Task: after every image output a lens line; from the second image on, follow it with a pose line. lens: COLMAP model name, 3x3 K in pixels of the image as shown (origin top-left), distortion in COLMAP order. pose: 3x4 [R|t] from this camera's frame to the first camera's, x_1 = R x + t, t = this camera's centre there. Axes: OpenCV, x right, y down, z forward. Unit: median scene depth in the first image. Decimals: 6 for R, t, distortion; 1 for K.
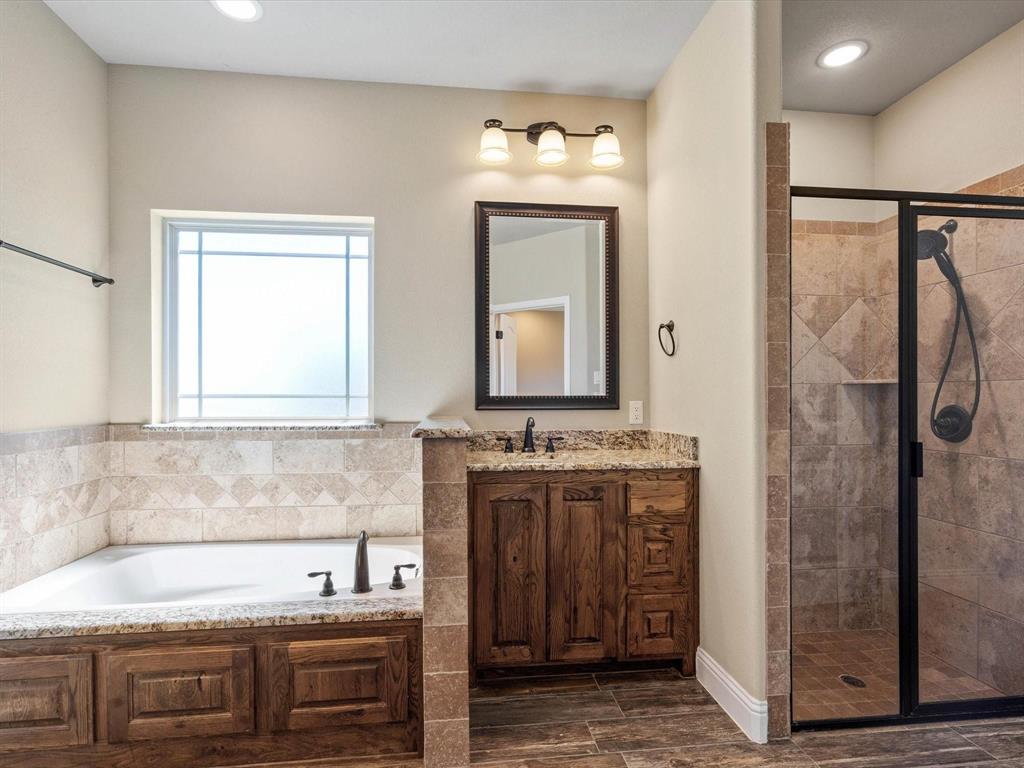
lens RADIAL K [[535.4, 0, 507.8], [0, 535.4, 398.6], [0, 0, 1]] dist [-0.006397, 0.002904]
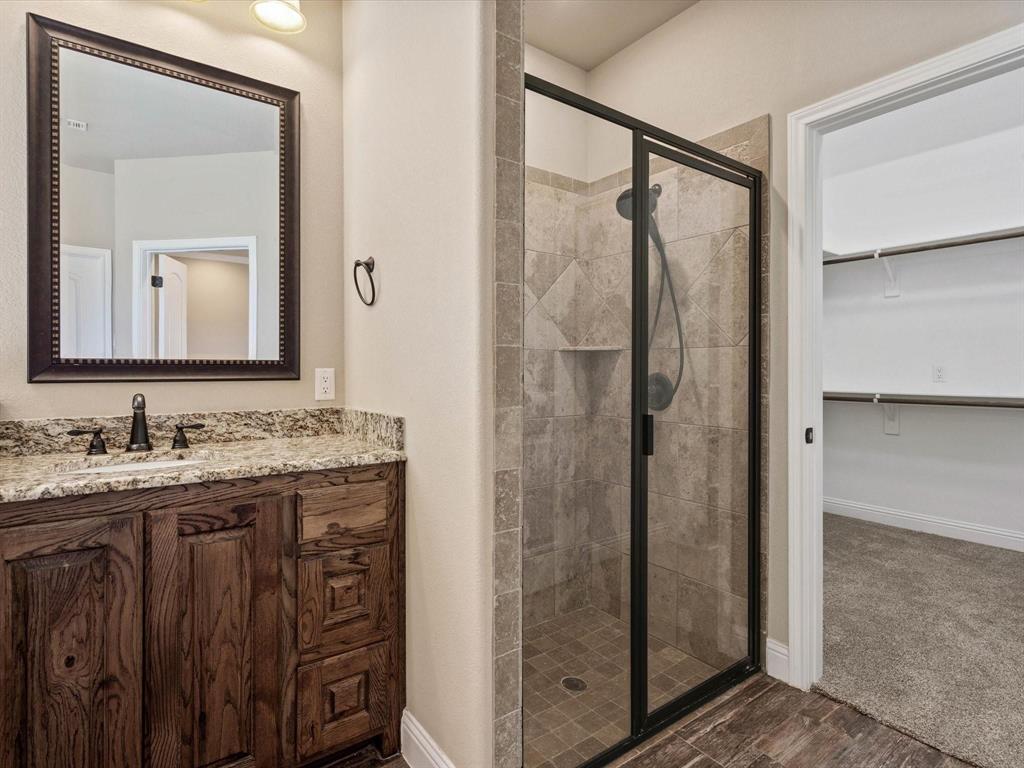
lens RADIAL K [[535.4, 0, 512.4], [0, 535.4, 367.3], [0, 0, 1]] dist [-0.006397, 0.002904]
pose [[0.868982, 0.004220, 0.494825, 0.128225], [-0.002631, 0.999989, -0.003909, 0.007158], [-0.494836, 0.002095, 0.868984, 0.309358]]
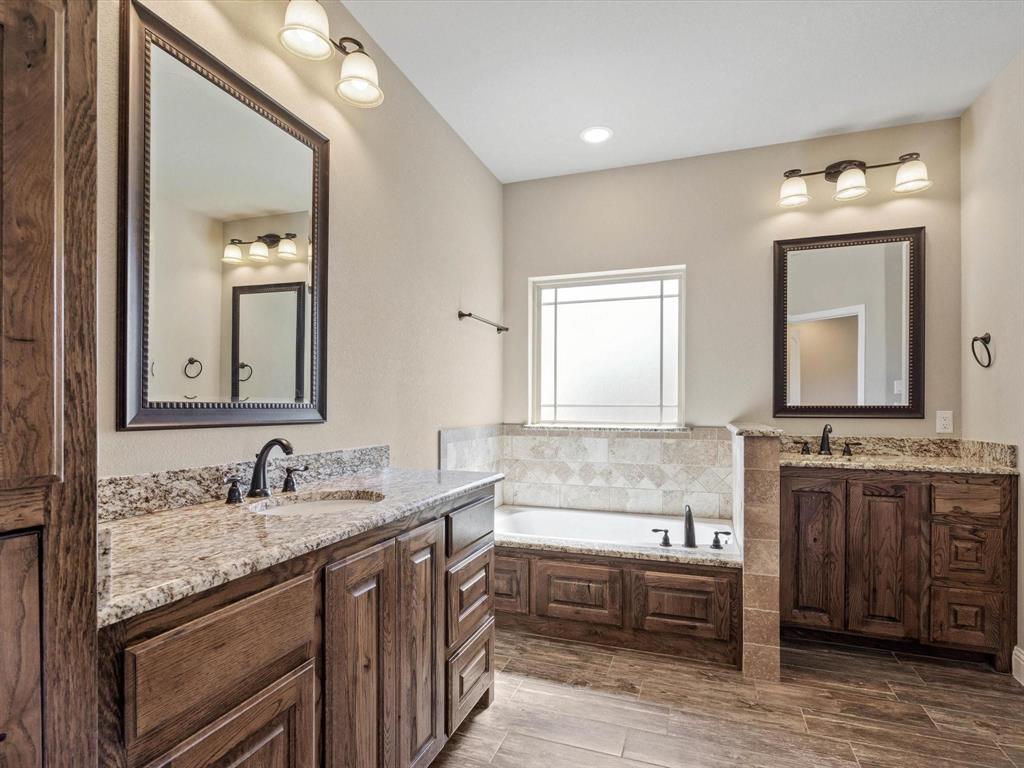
lens RADIAL K [[535.4, 0, 506.6], [0, 535.4, 411.3], [0, 0, 1]] dist [-0.006397, 0.002904]
pose [[0.892819, 0.006305, -0.450371, -0.065429], [-0.004310, 0.999976, 0.005455, 0.004137], [0.450394, -0.002930, 0.892825, -0.381445]]
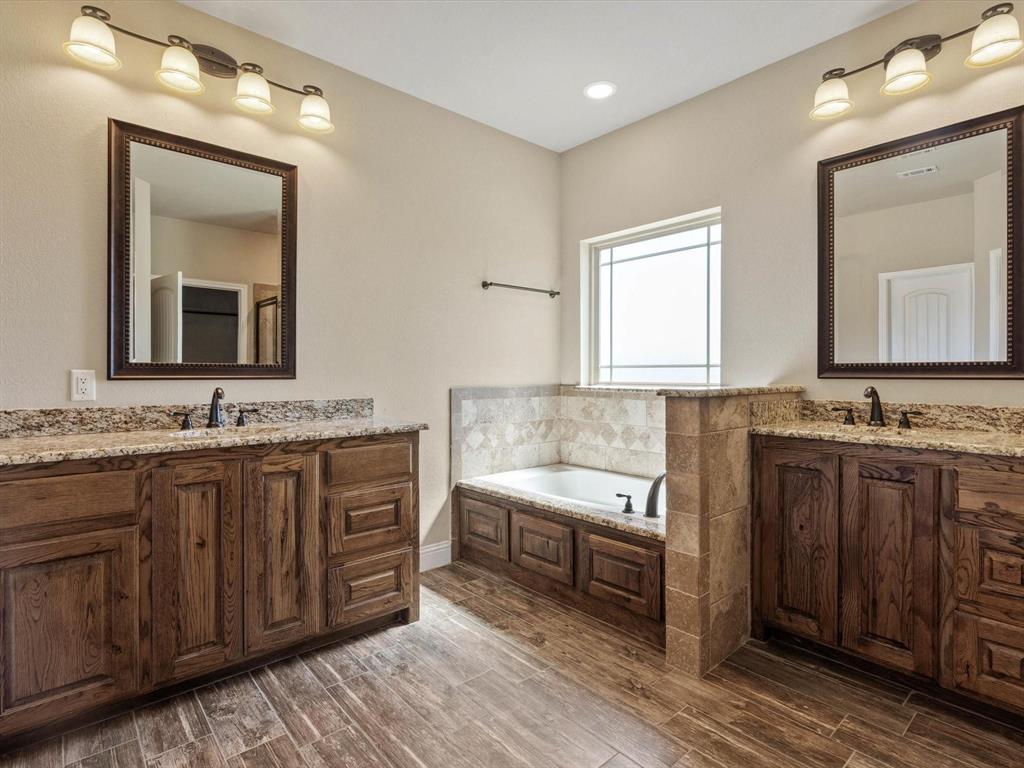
lens RADIAL K [[535.4, 0, 508.4], [0, 535.4, 374.6], [0, 0, 1]] dist [-0.006397, 0.002904]
pose [[0.562544, 0.003226, -0.826761, 0.507013], [-0.002427, 0.999995, 0.002251, 0.016411], [0.826764, 0.000741, 0.562548, -0.001410]]
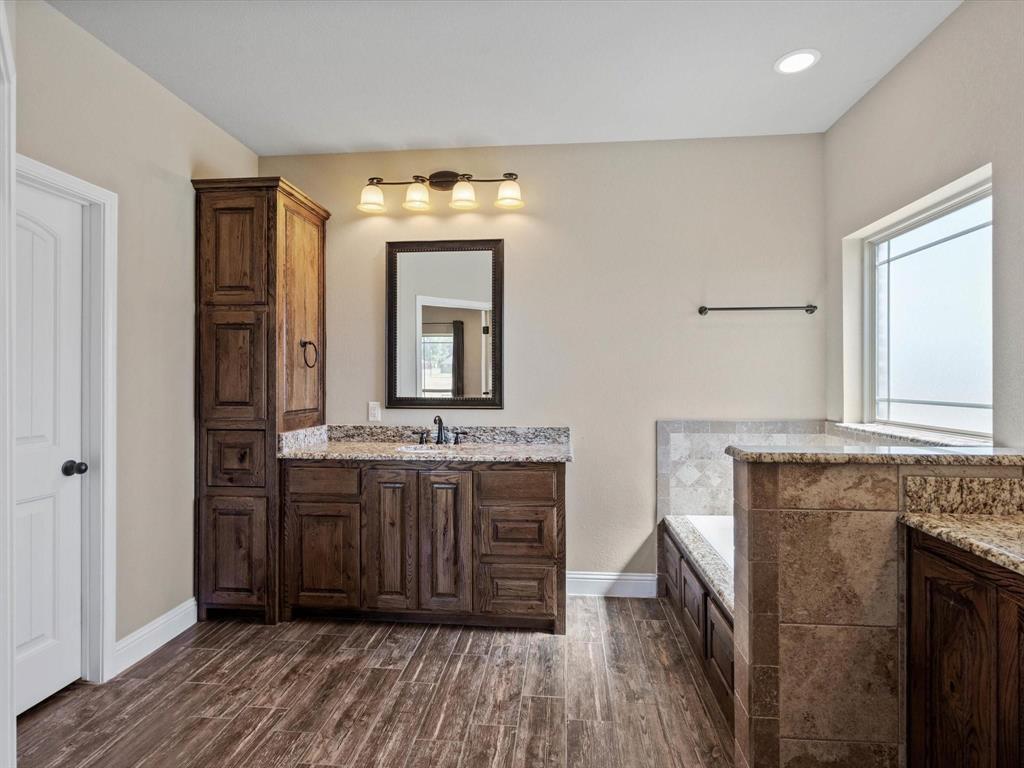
lens RADIAL K [[535.4, 0, 509.1], [0, 535.4, 378.0], [0, 0, 1]] dist [-0.006397, 0.002904]
pose [[-0.220157, -0.002380, -0.975462, 0.705042], [-0.000784, 0.999997, -0.002263, -0.053459], [0.975464, 0.000267, -0.220158, 0.617521]]
